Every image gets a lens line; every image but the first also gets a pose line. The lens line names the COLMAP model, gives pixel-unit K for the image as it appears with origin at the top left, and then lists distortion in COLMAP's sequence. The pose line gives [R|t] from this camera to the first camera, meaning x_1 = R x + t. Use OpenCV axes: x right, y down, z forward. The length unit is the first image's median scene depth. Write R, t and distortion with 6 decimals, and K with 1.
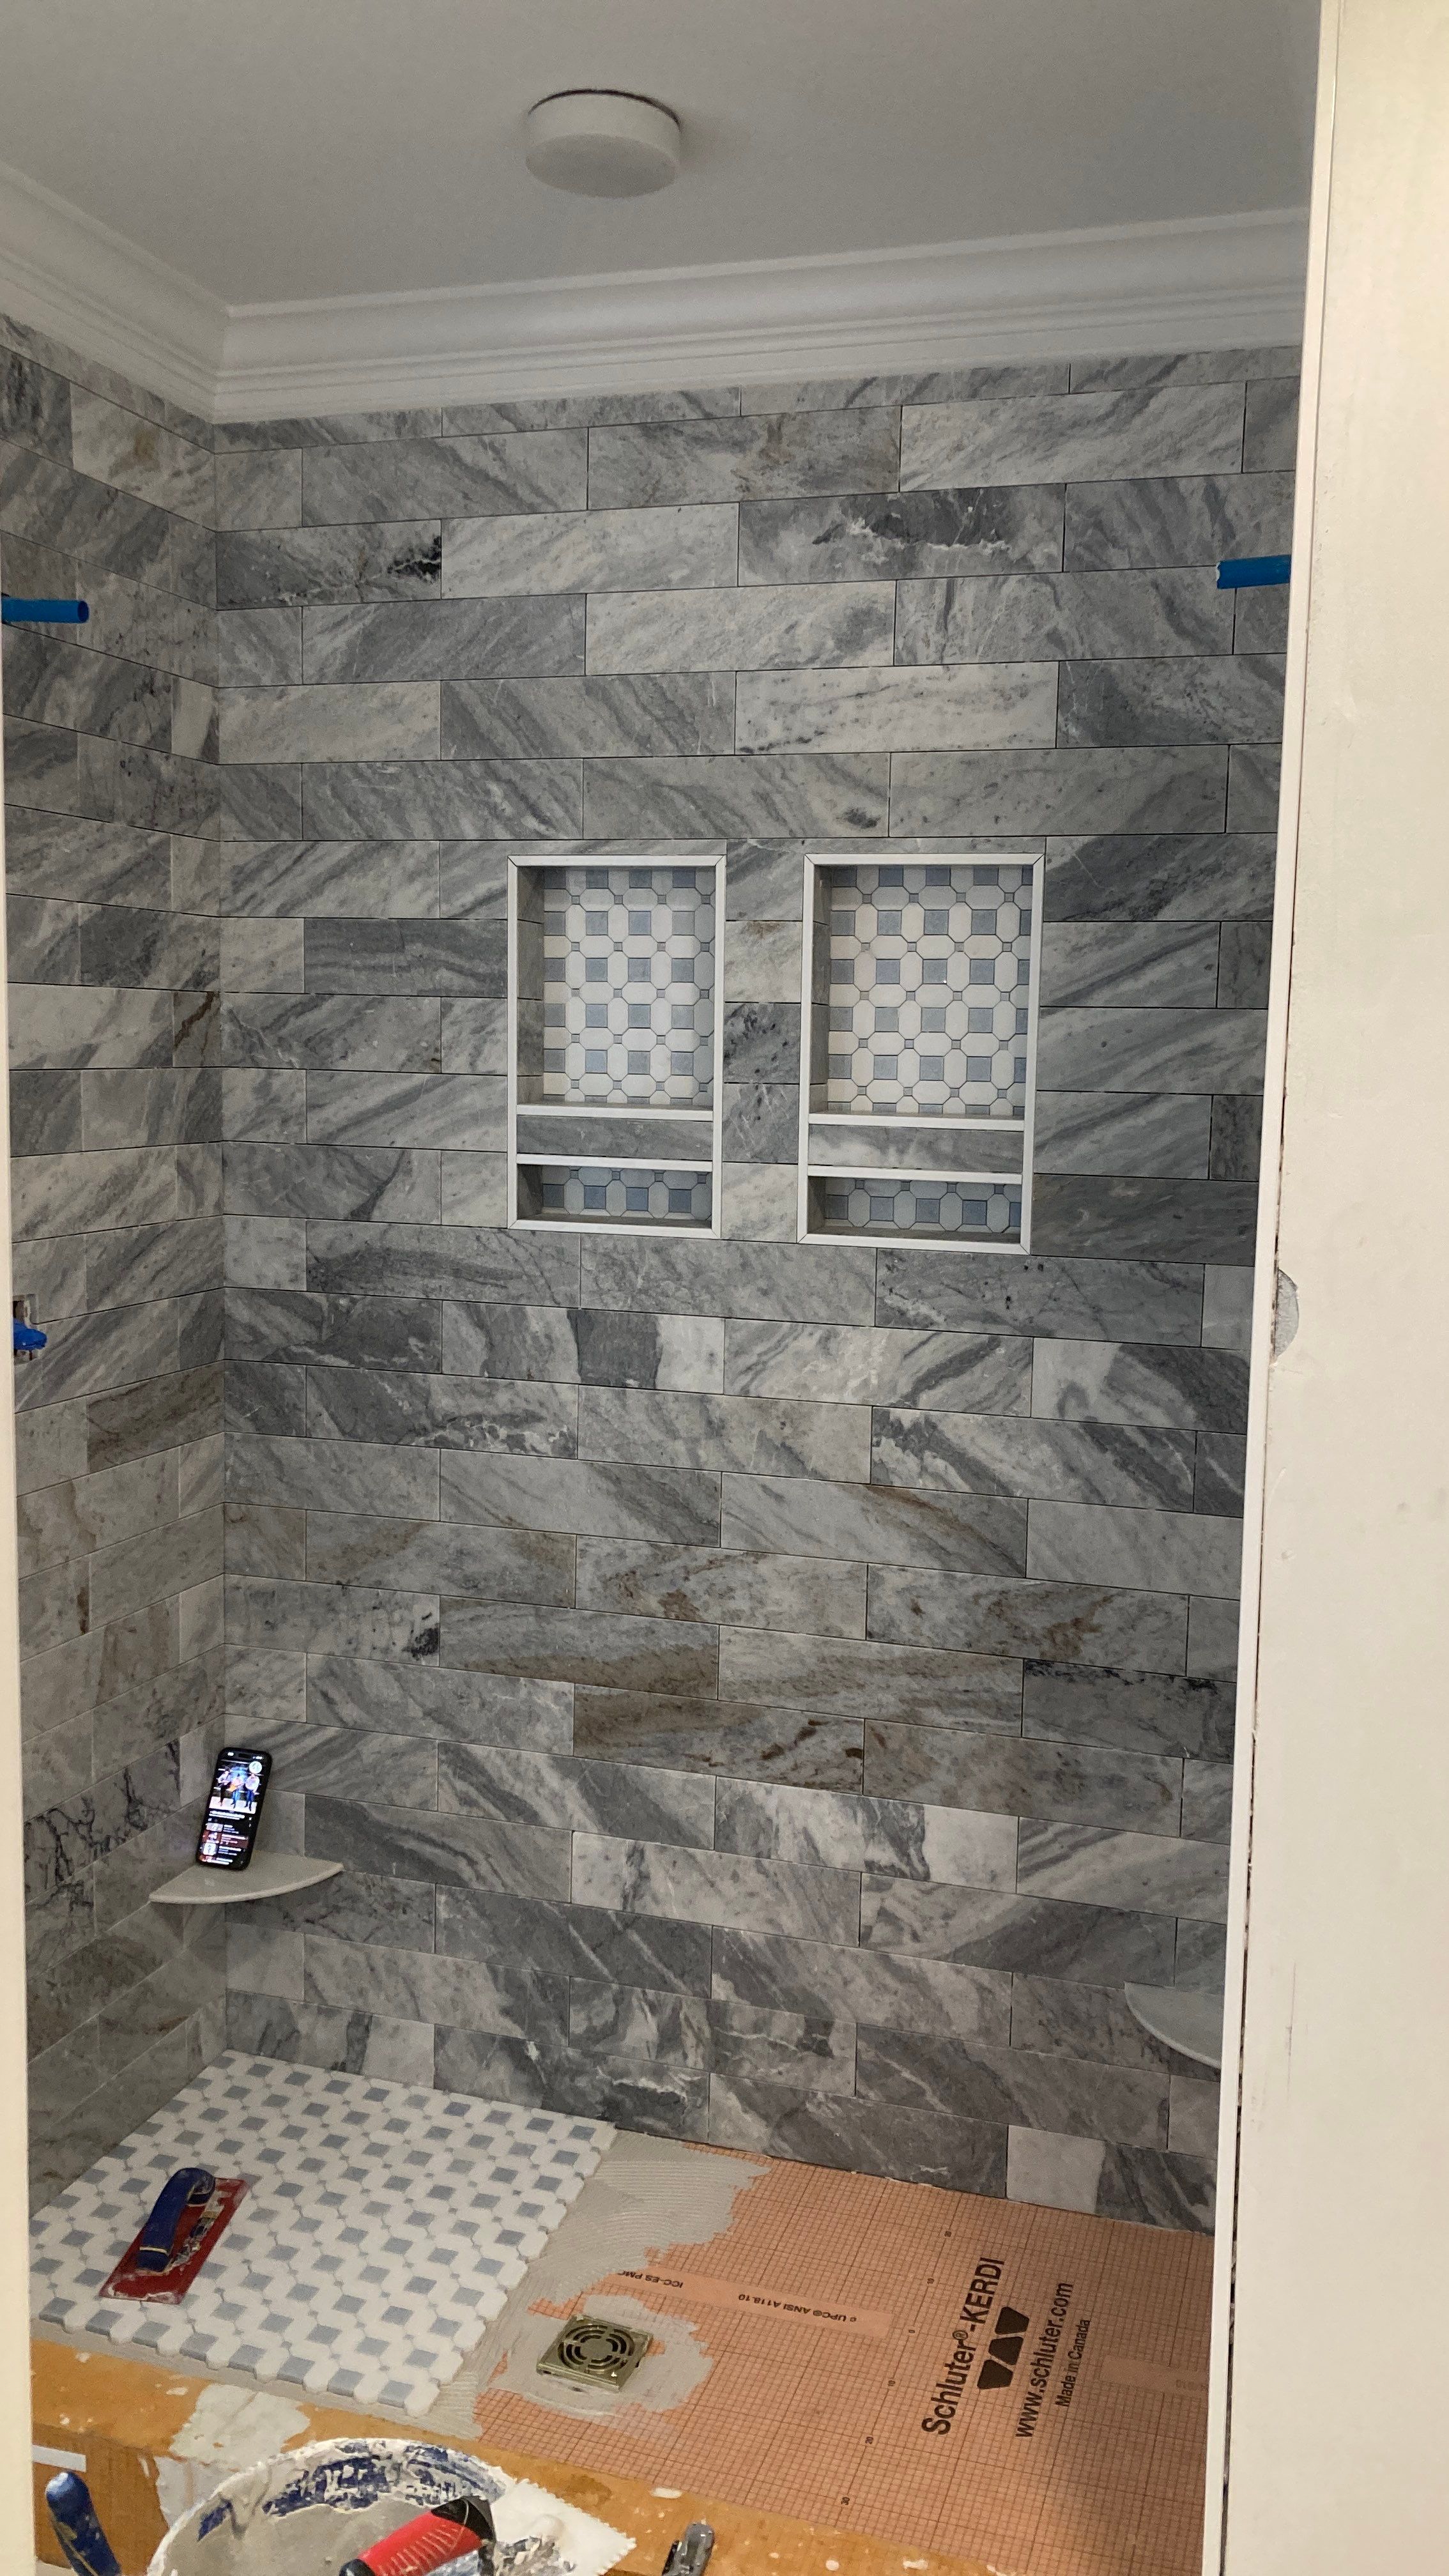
lens RADIAL K [[2107.4, 0, 748.2], [0, 2107.4, 1263.6], [0, 0, 1]] dist [0.061044, -0.093662]
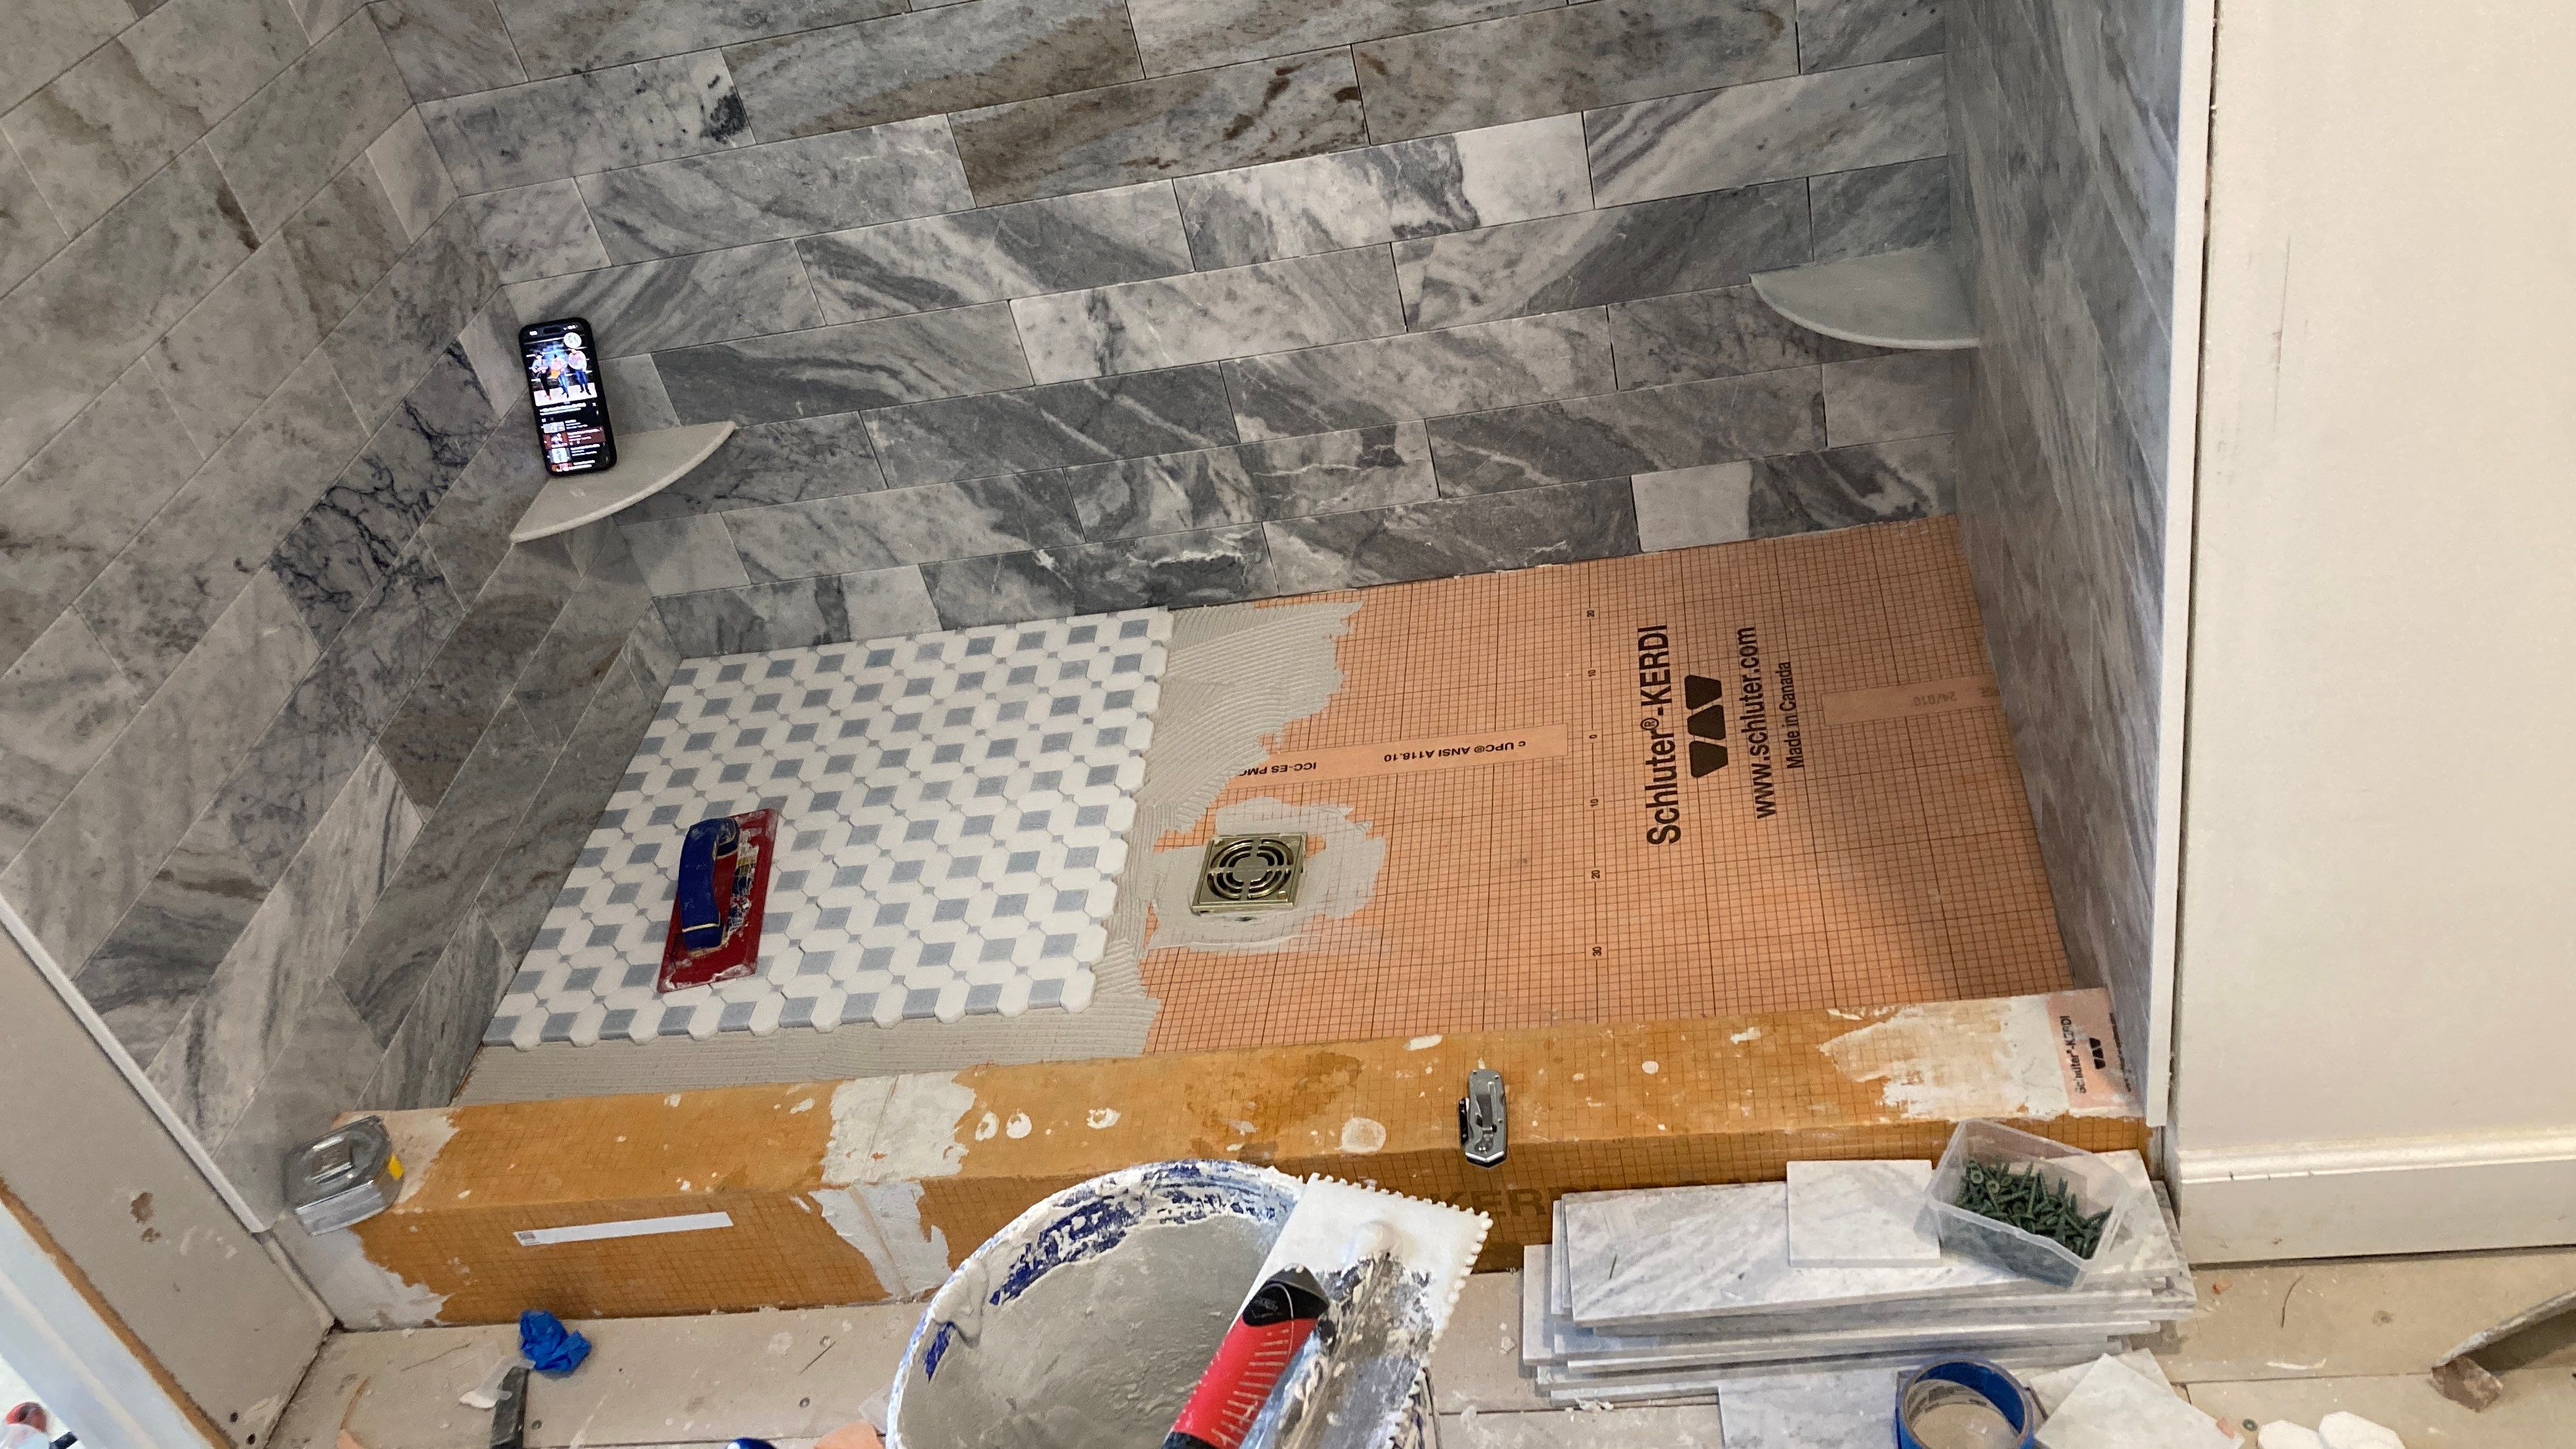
lens RADIAL K [[2107.4, 0, 1282.1], [0, 2107.4, 698.4], [0, 0, 1]] dist [0.061044, -0.093662]
pose [[0.953633, -0.300295, 0.020178, -0.049145], [0.250981, 0.830447, 0.497359, 0.033959], [-0.166111, -0.469234, 0.867310, 0.265513]]
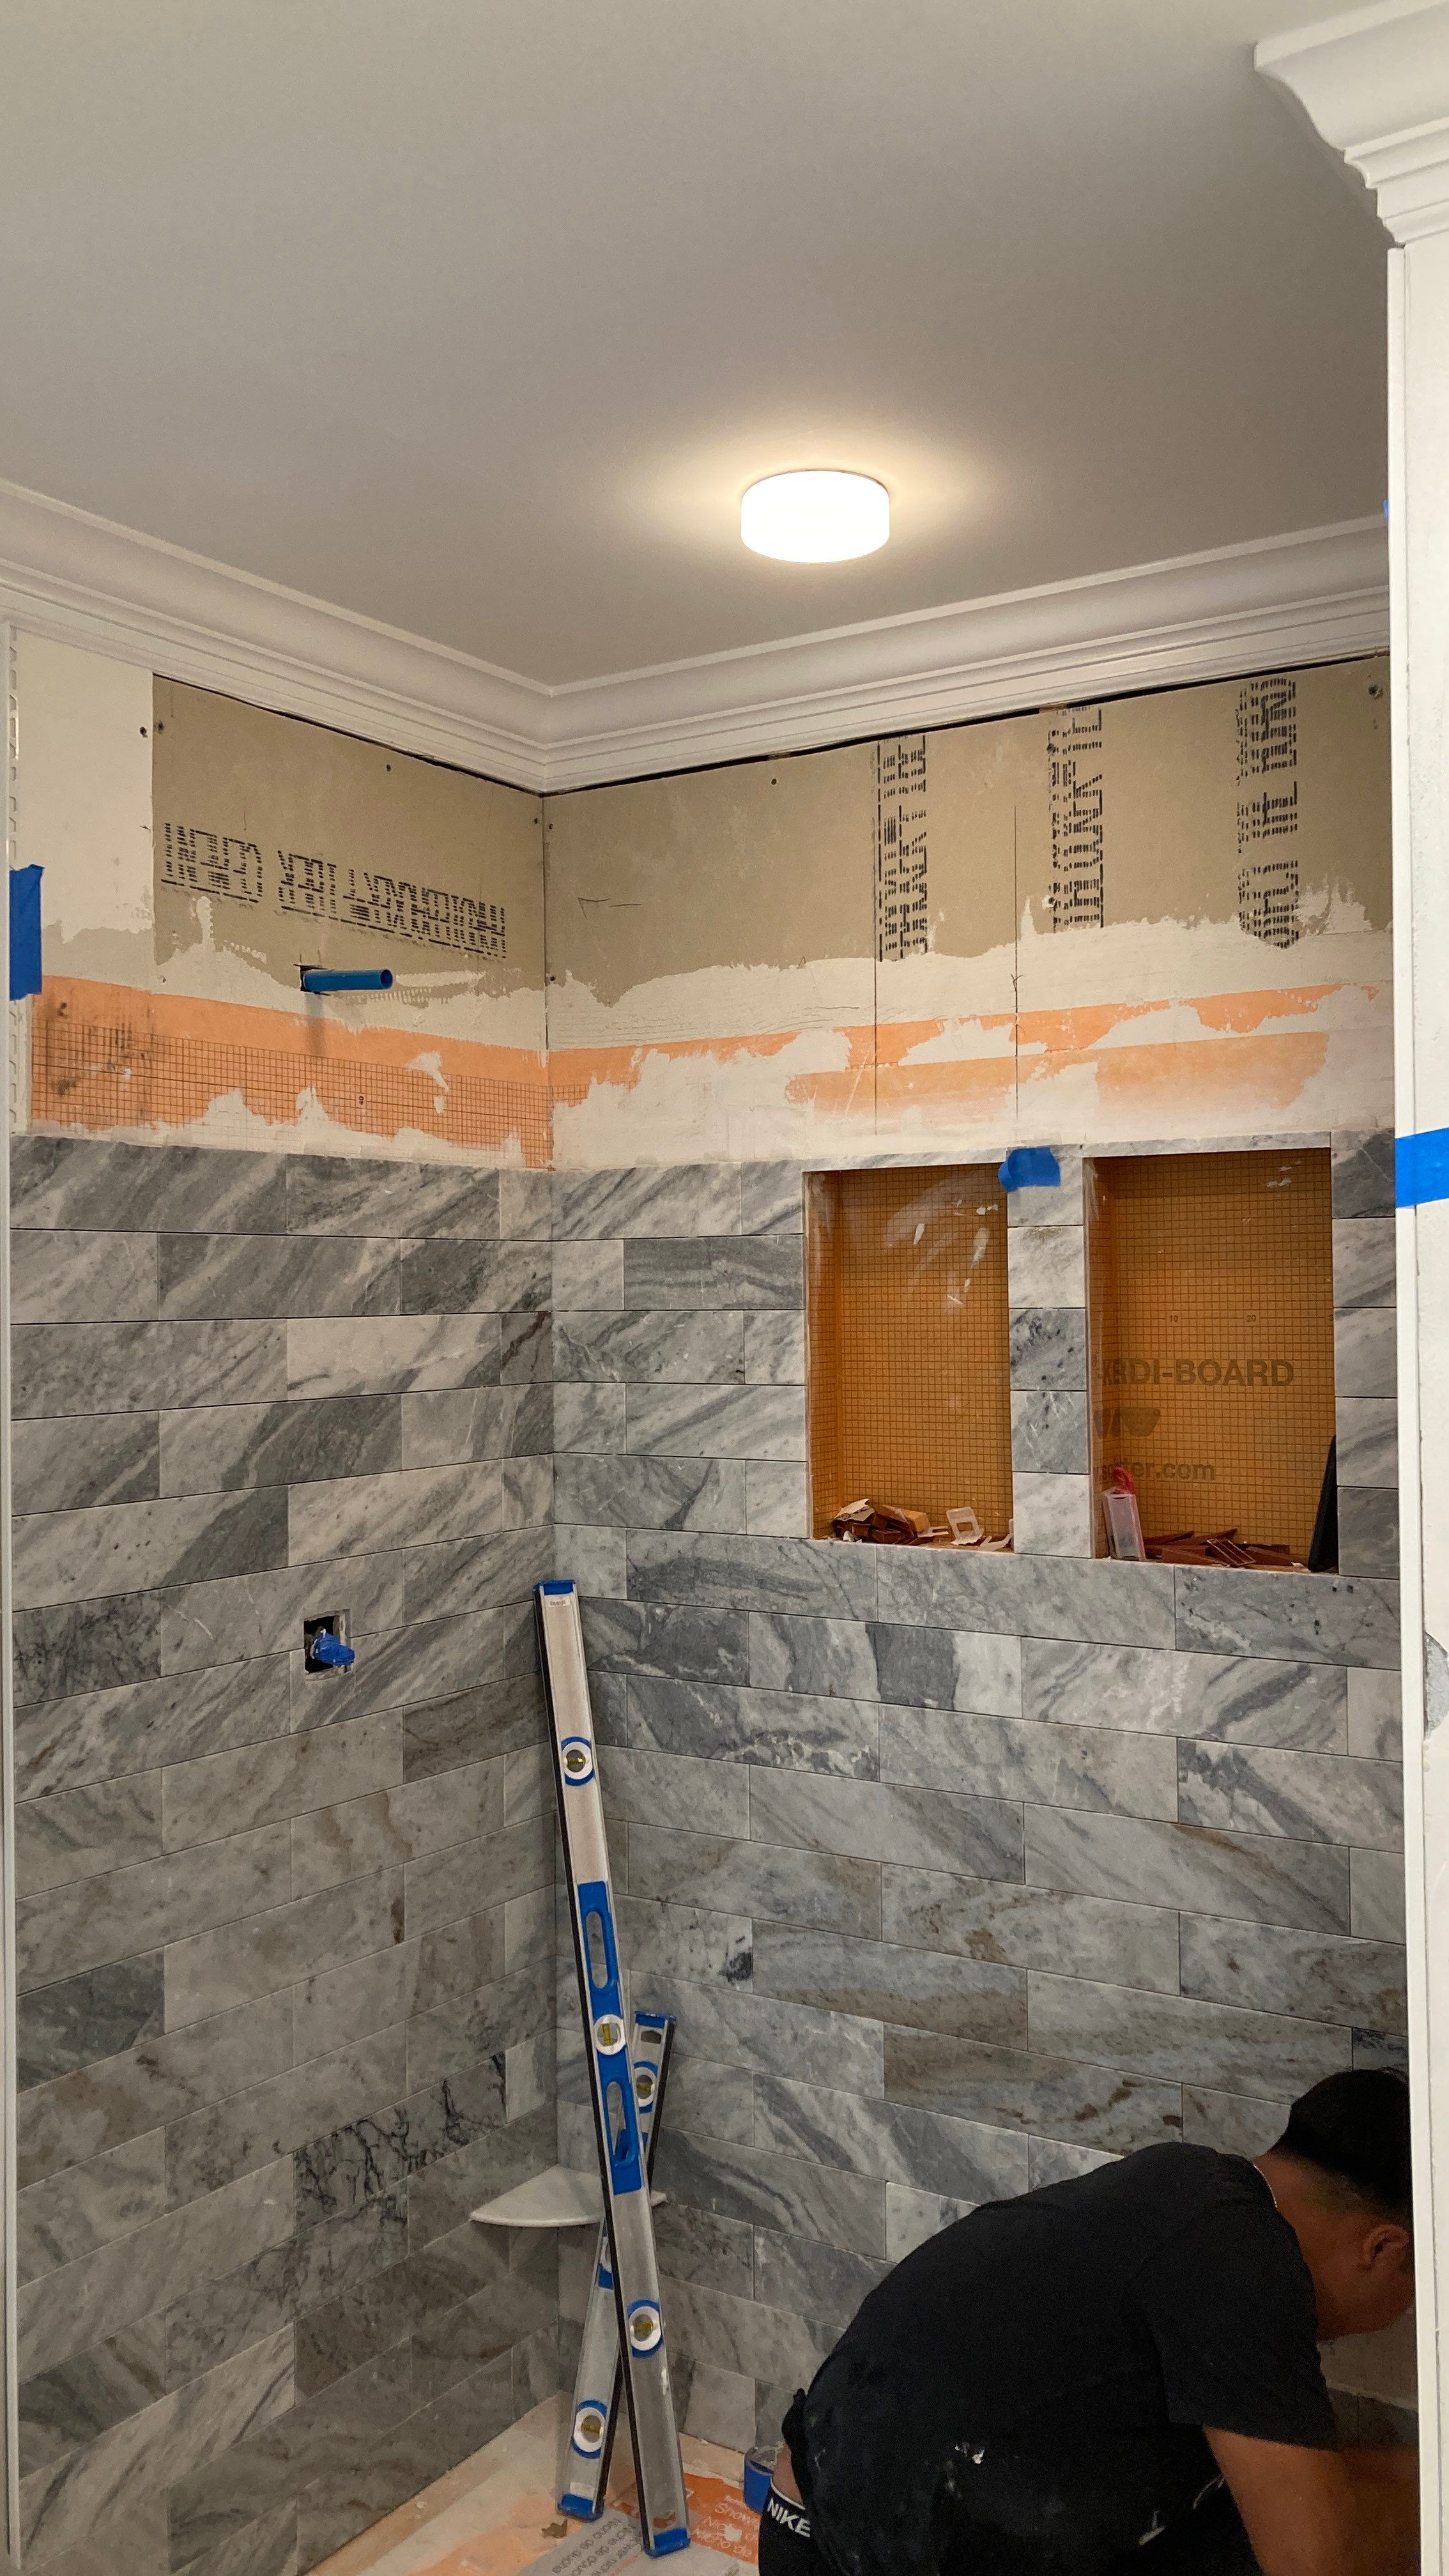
lens RADIAL K [[2107.4, 0, 743.2], [0, 2107.4, 1272.9], [0, 0, 1]] dist [0.061044, -0.093662]
pose [[0.963920, -0.031890, -0.264276, 0.125506], [0.000487, 0.993008, -0.118047, -0.025120], [0.266193, 0.113659, 0.957195, 0.025981]]
